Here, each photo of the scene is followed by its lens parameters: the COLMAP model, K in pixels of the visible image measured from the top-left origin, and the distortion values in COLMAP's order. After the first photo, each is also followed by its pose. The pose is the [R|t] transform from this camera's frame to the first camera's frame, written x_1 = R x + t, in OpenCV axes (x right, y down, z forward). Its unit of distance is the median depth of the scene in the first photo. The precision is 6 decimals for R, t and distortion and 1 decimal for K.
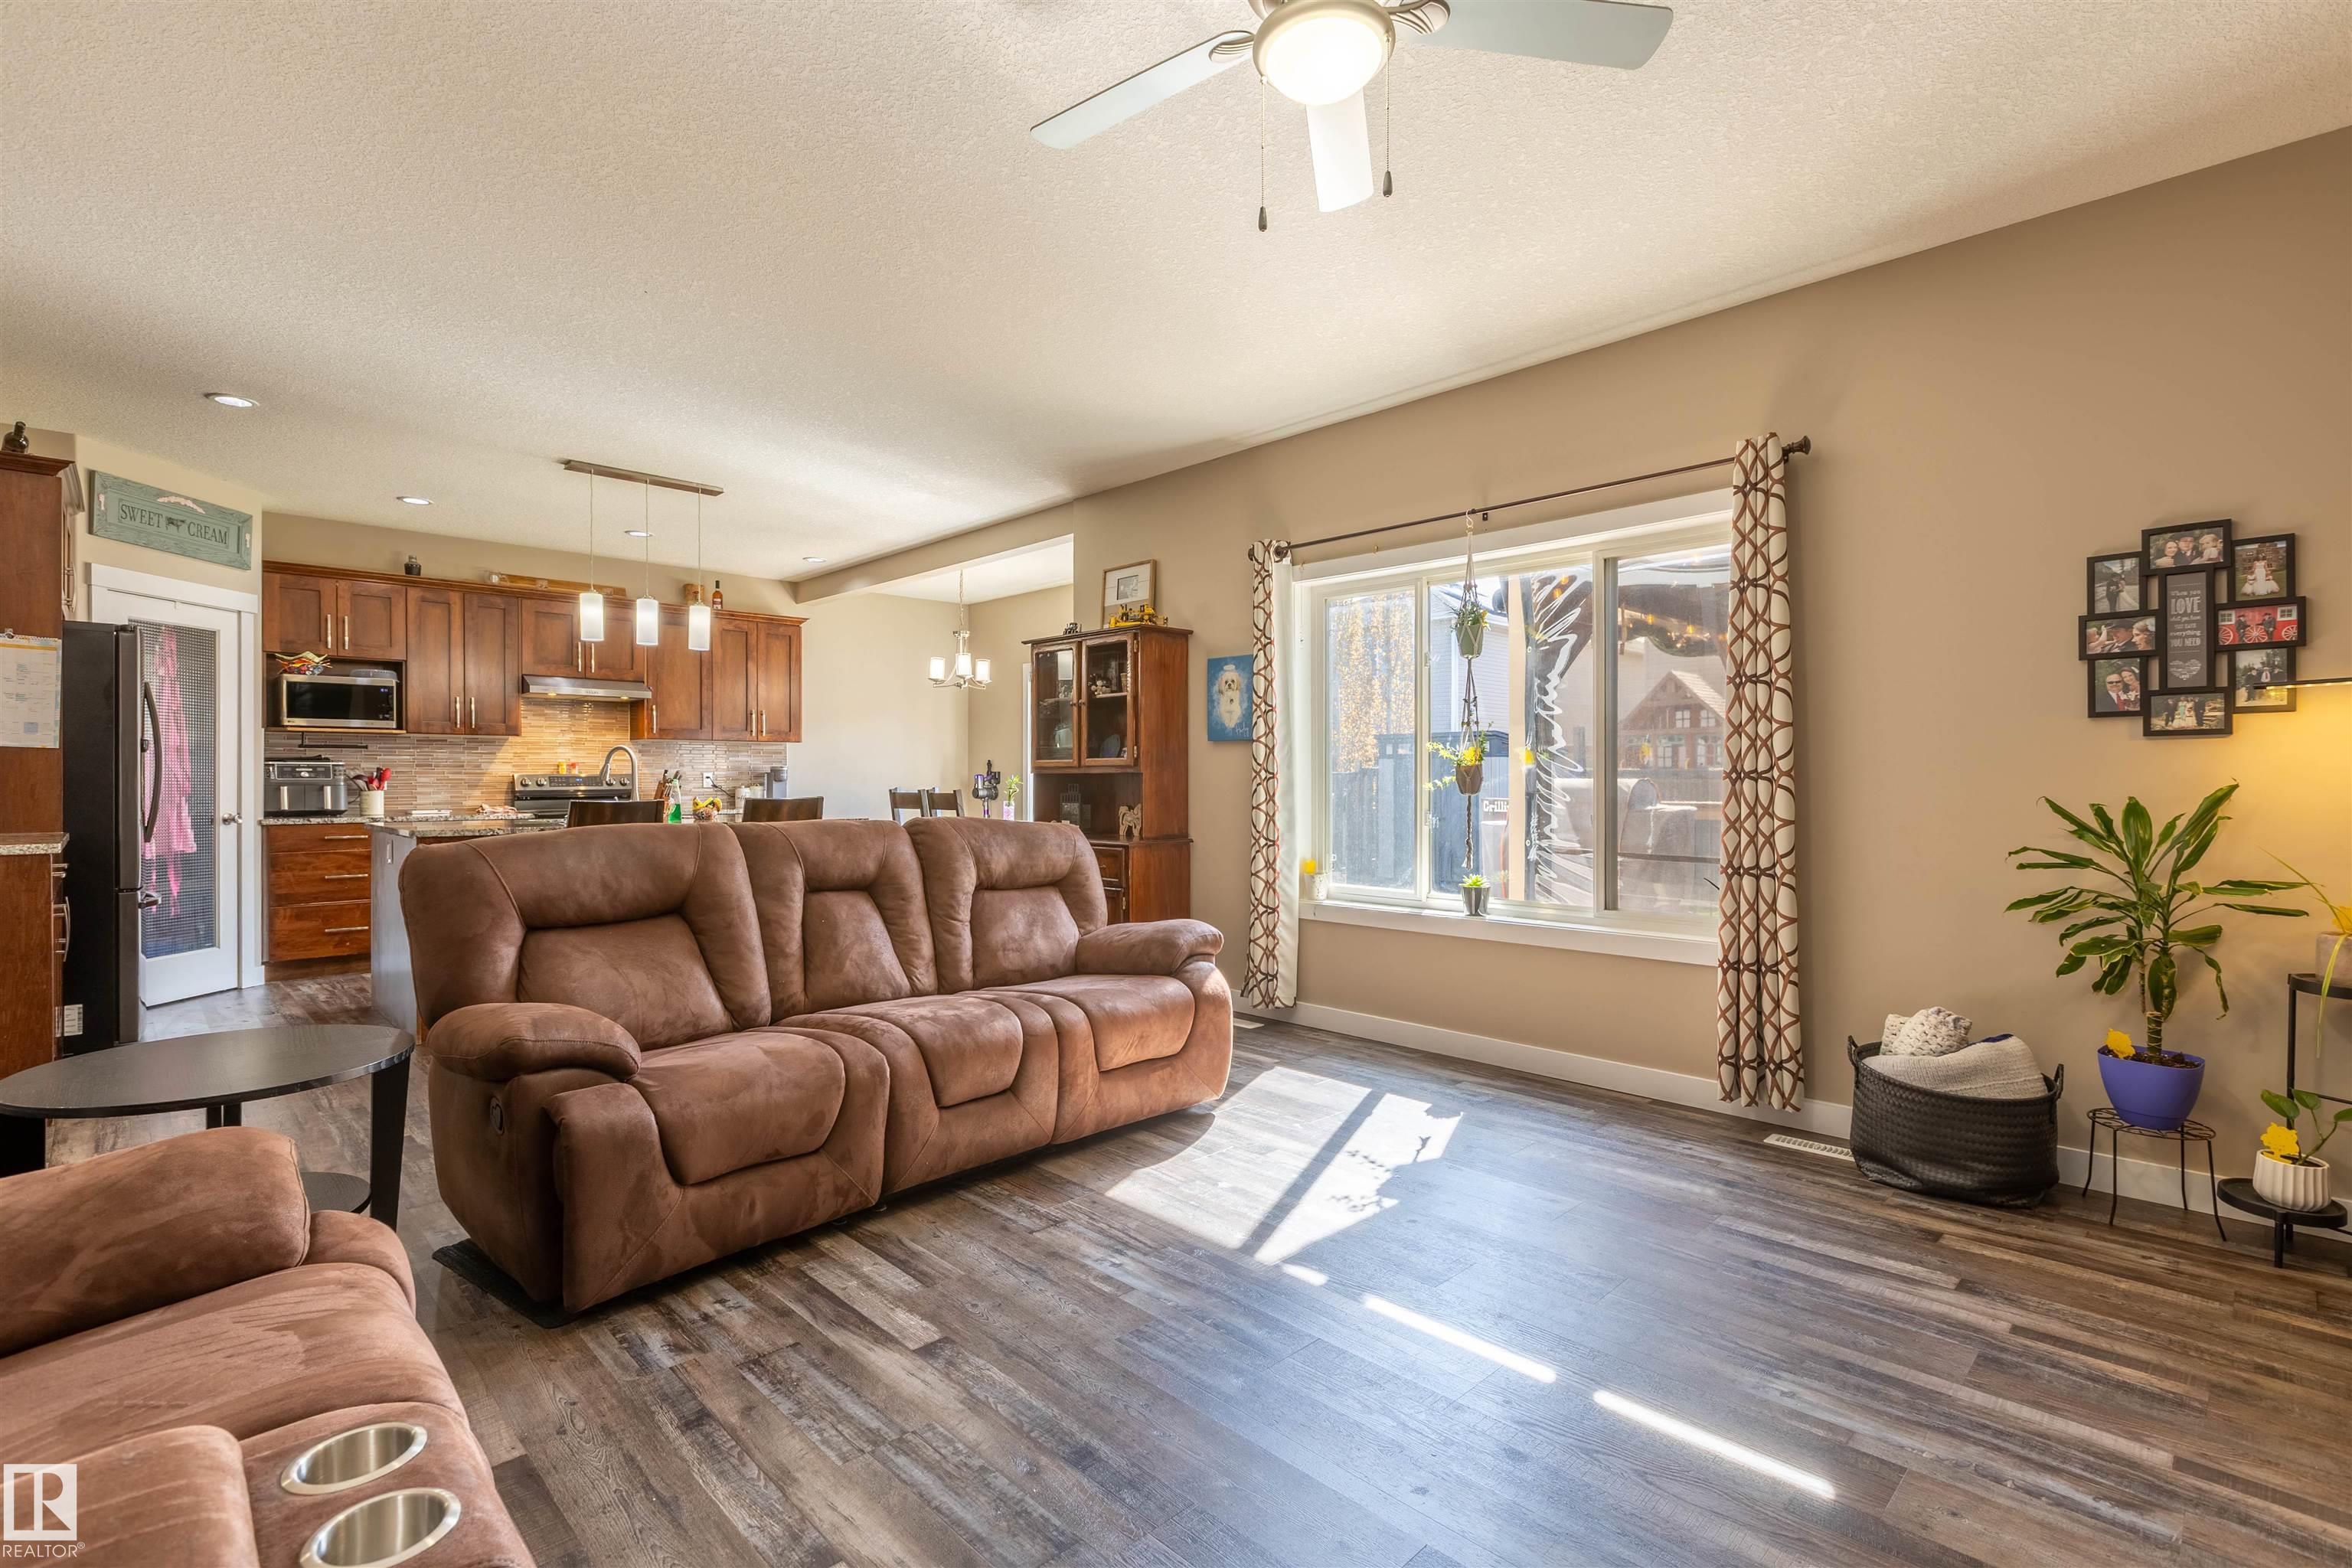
lens RADIAL K [[1069.0, 0, 1166.3], [0, 1069.0, 782.5], [0, 0, 1]] dist [0.006784, -0.003208]
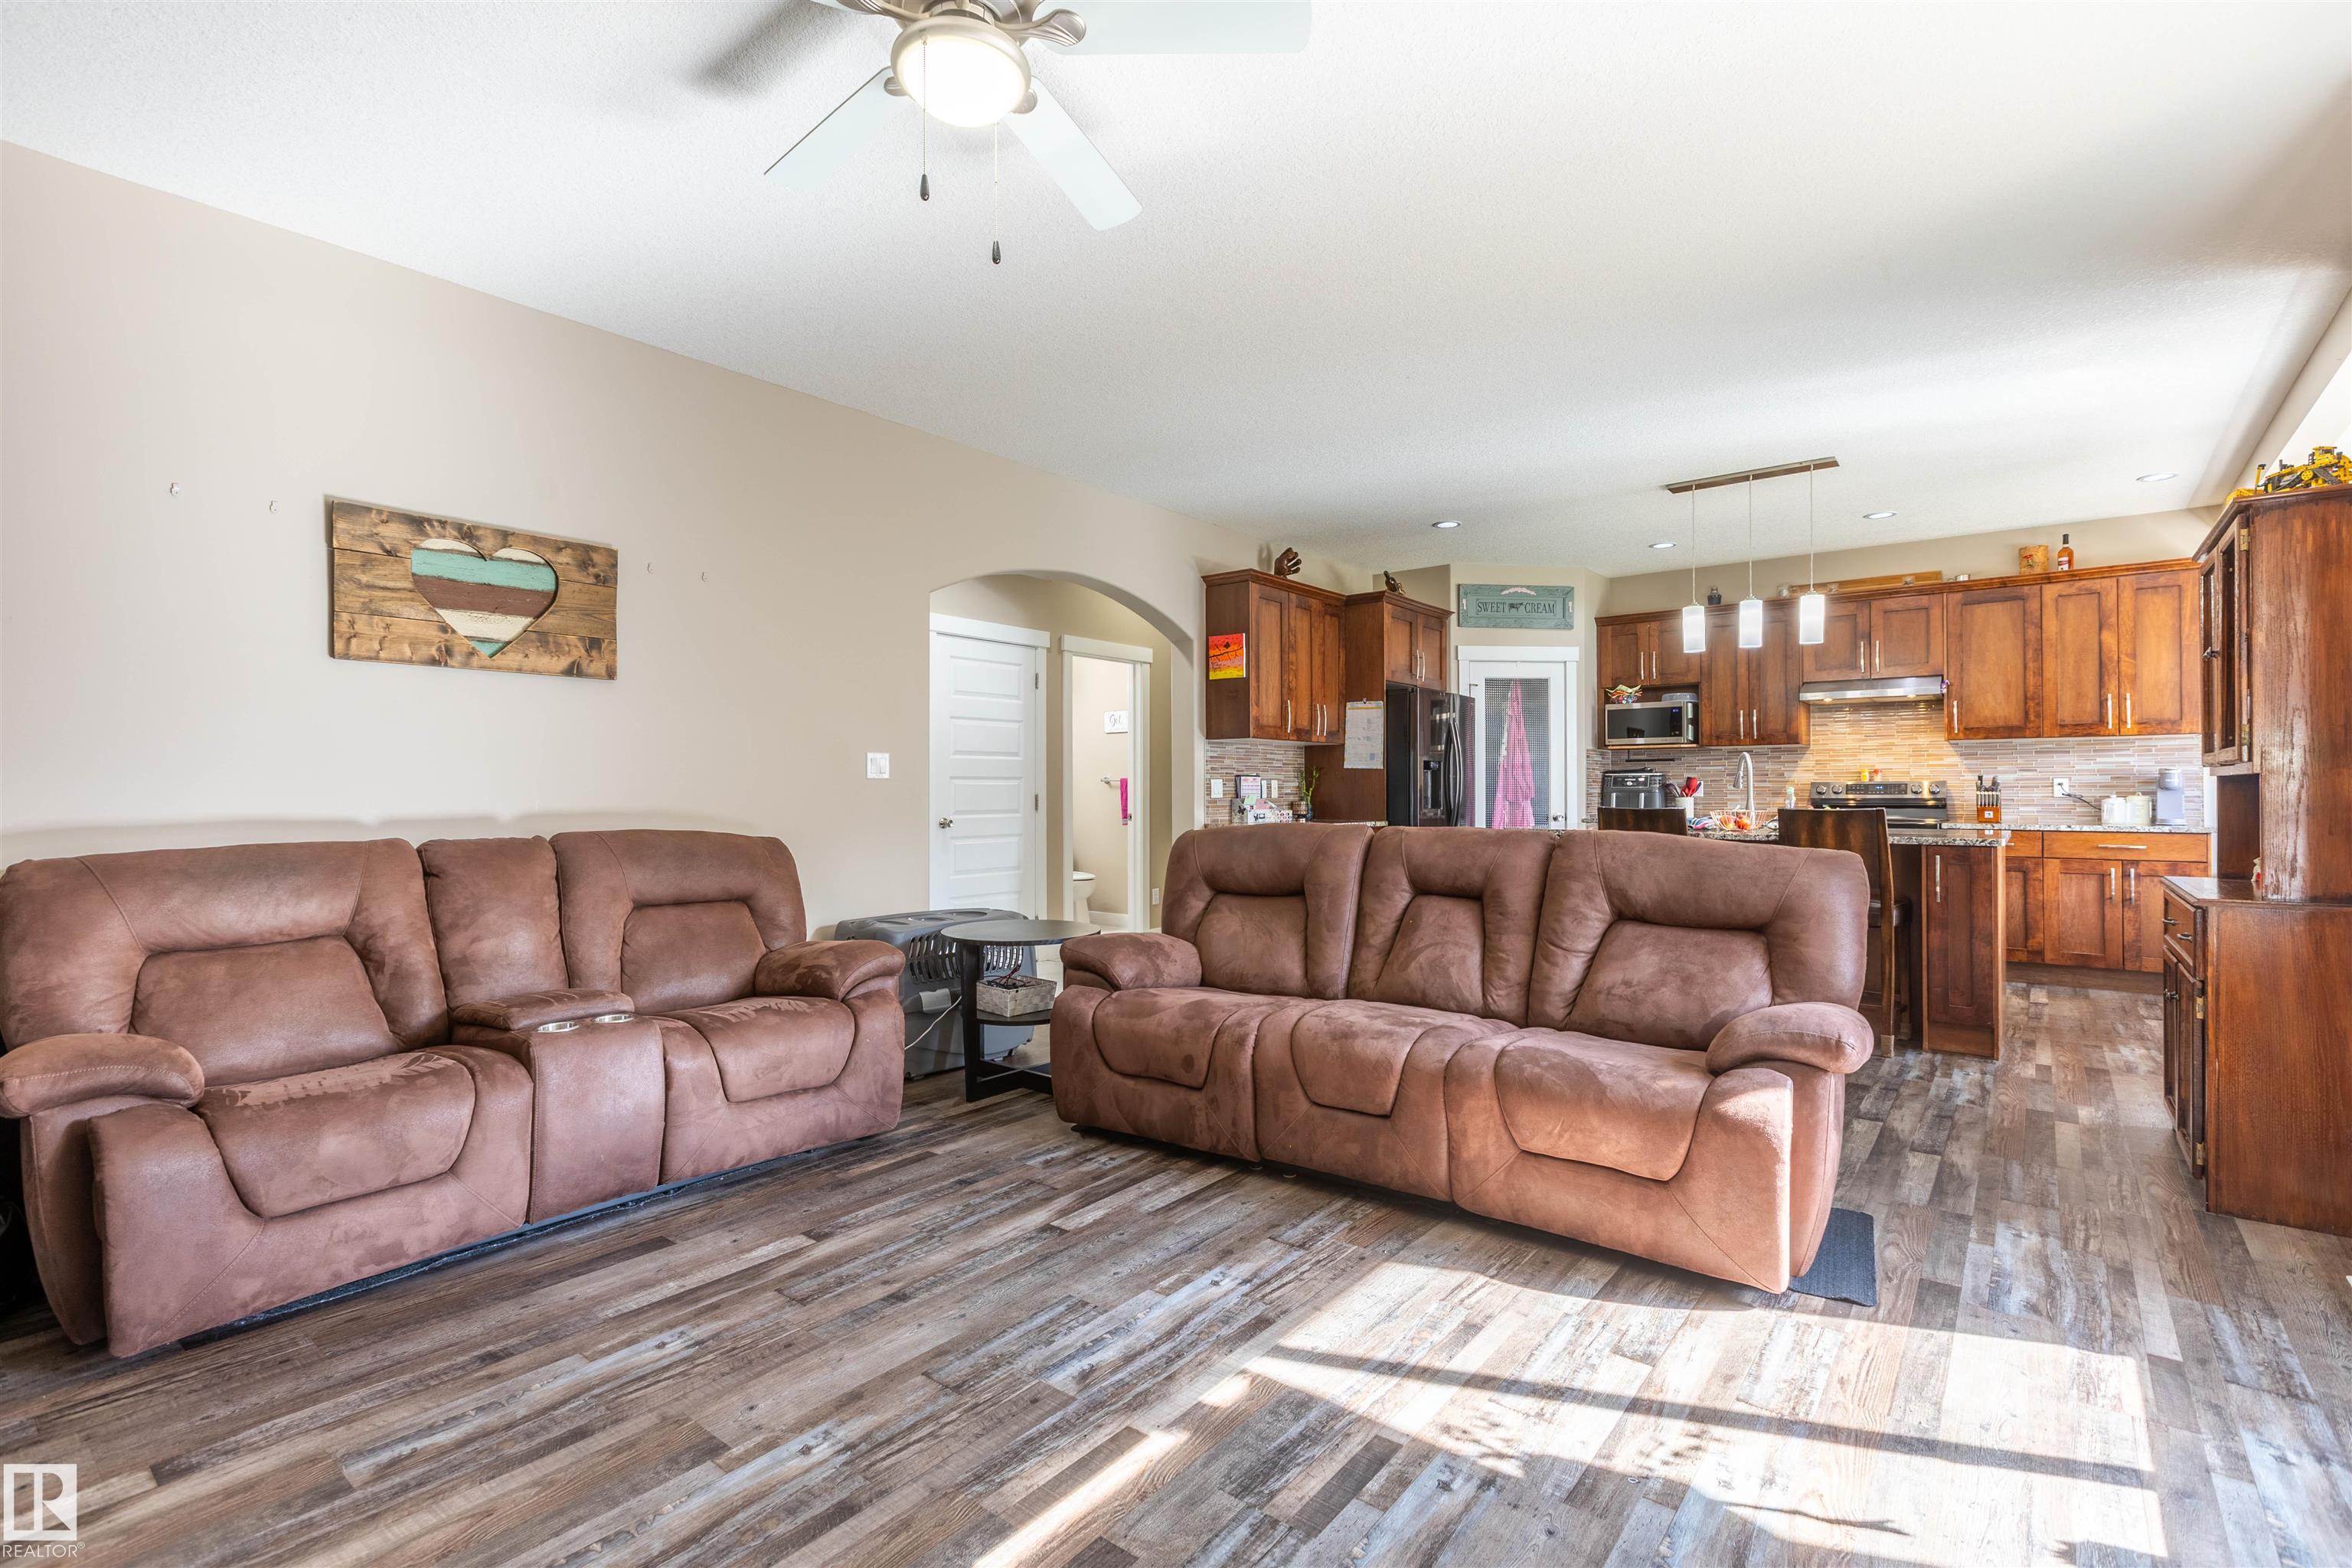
lens RADIAL K [[1069.0, 0, 1180.3], [0, 1069.0, 786.0], [0, 0, 1]] dist [0.006784, -0.003208]
pose [[0.128296, -0.002964, -0.991732, 0.435192], [-0.000312, 0.999995, -0.003029, -0.000846], [0.991736, 0.000698, 0.128294, 0.397023]]
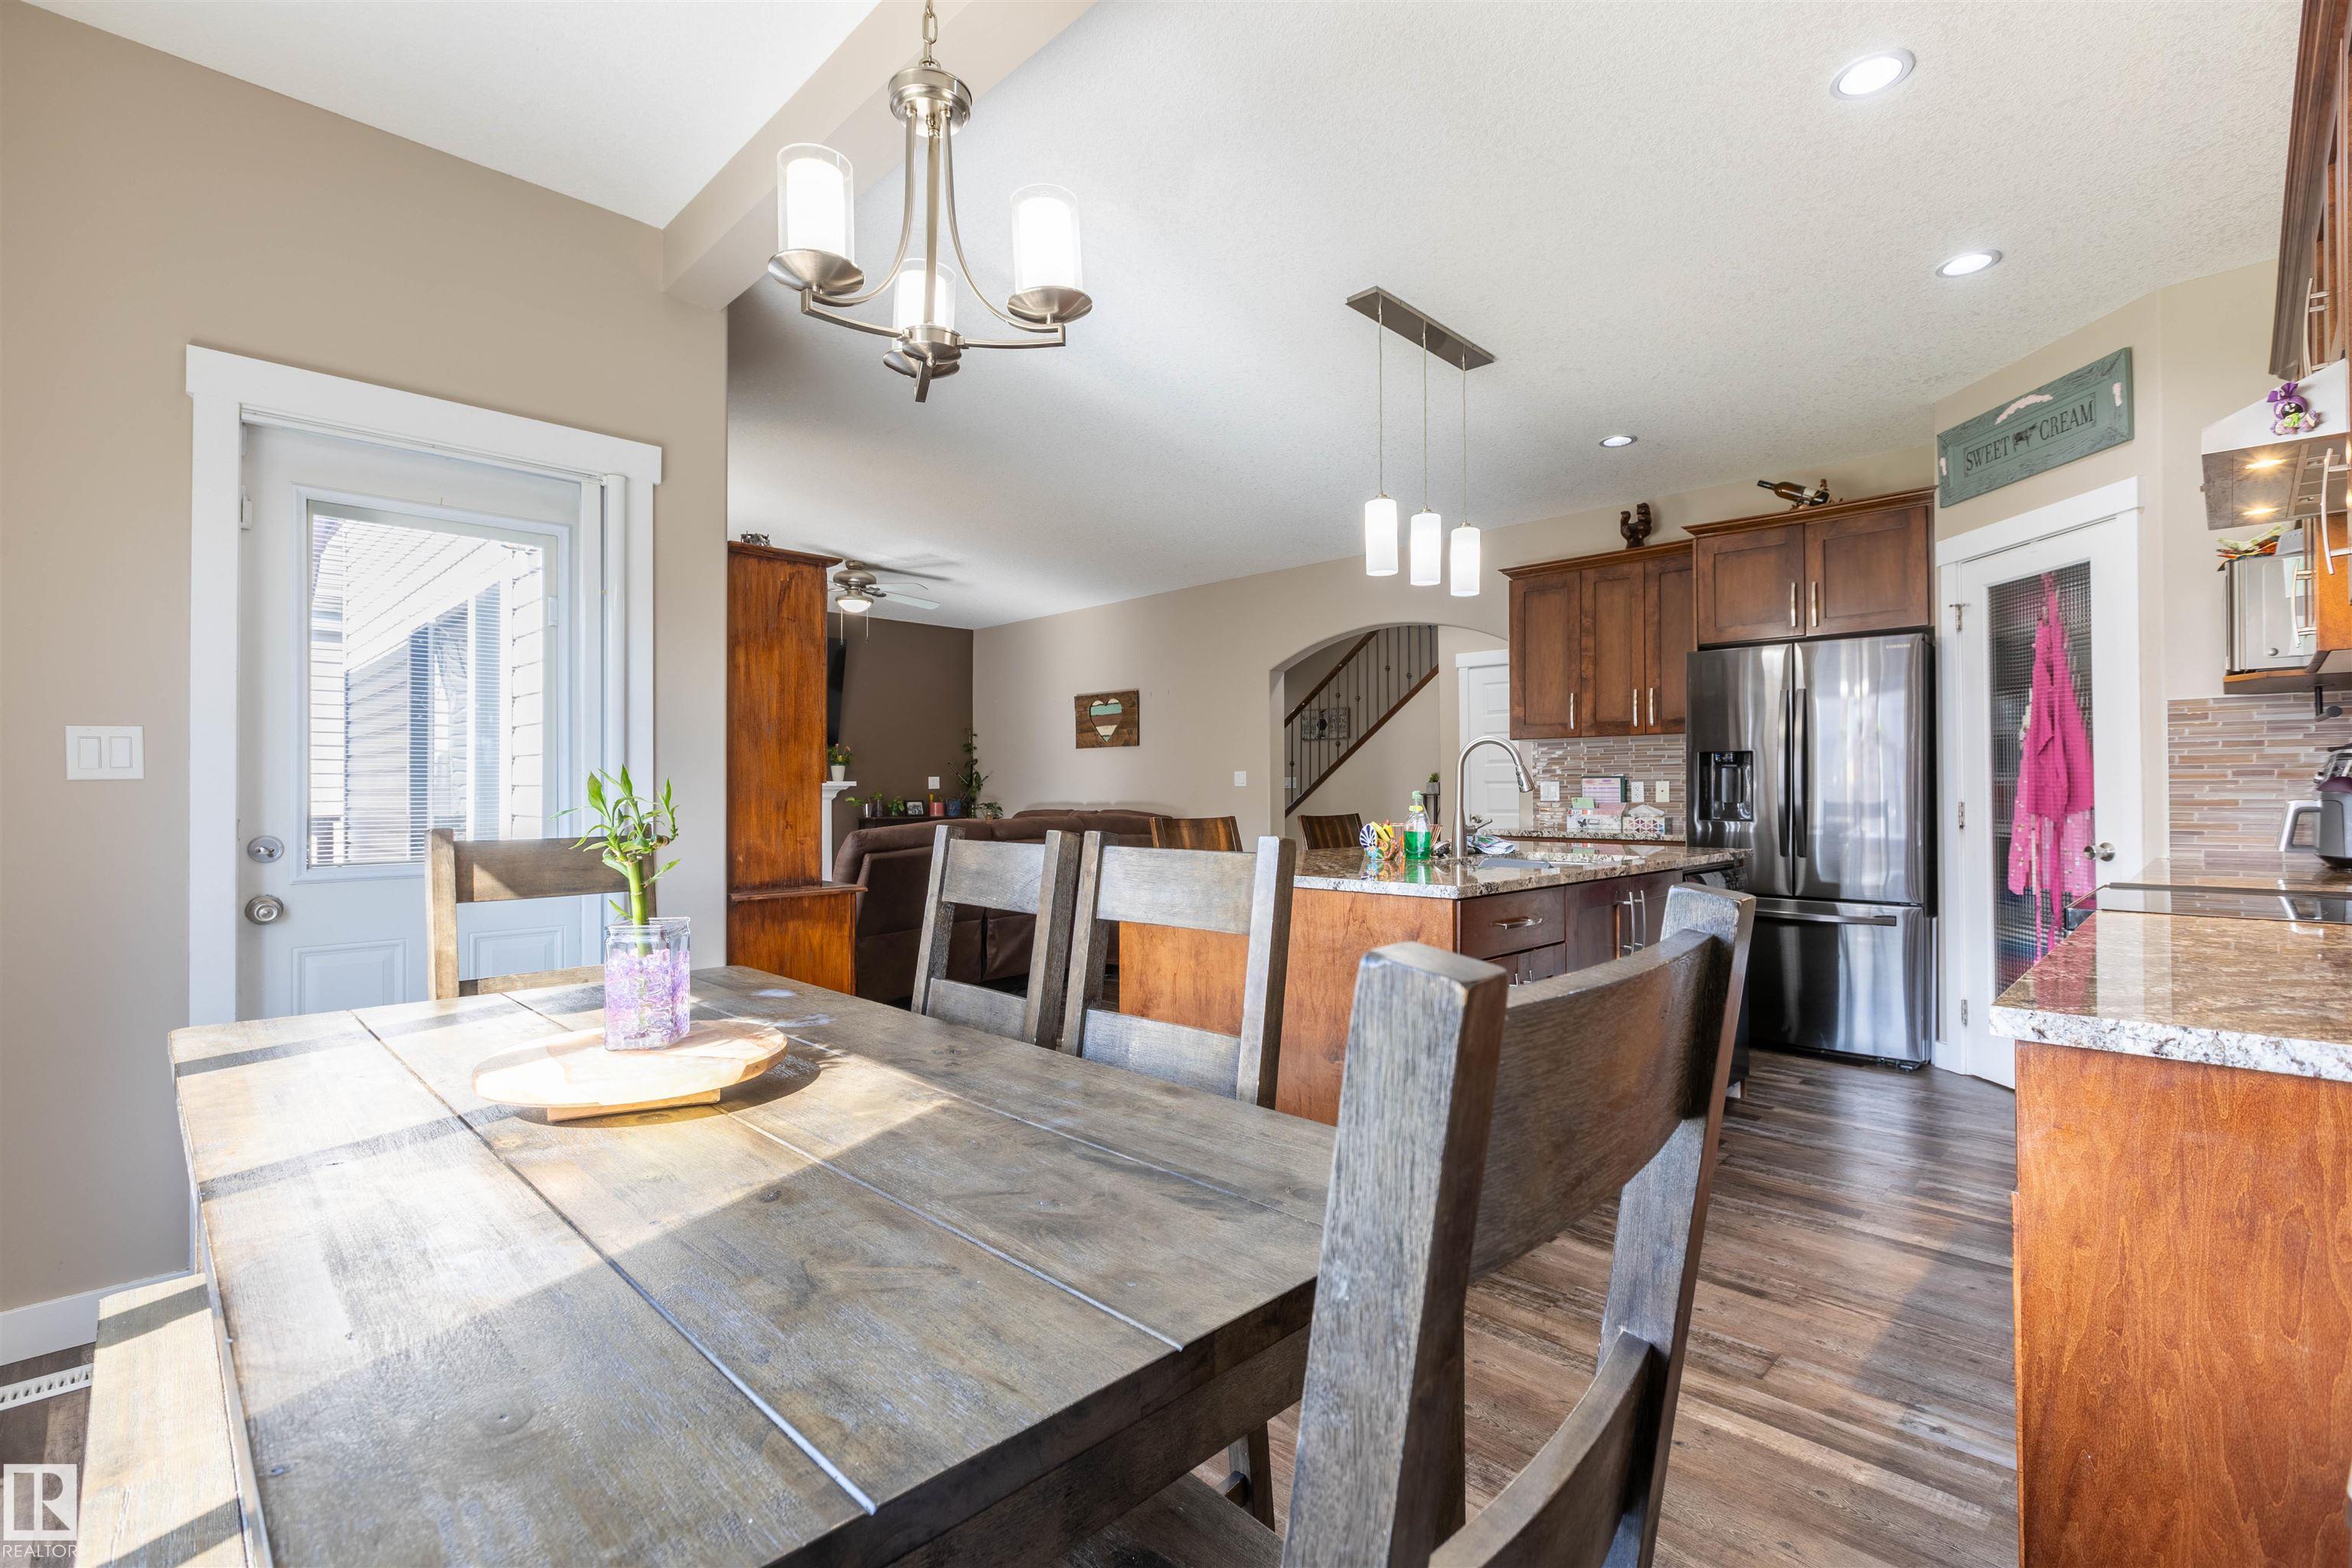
lens RADIAL K [[1069.0, 0, 1194.1], [0, 1069.0, 780.0], [0, 0, 1]] dist [0.006784, -0.003208]
pose [[-0.999591, 0.003774, -0.028340, -0.352226], [0.004008, 0.999959, -0.008176, -0.005247], [0.028308, -0.008287, -0.999565, 1.783745]]
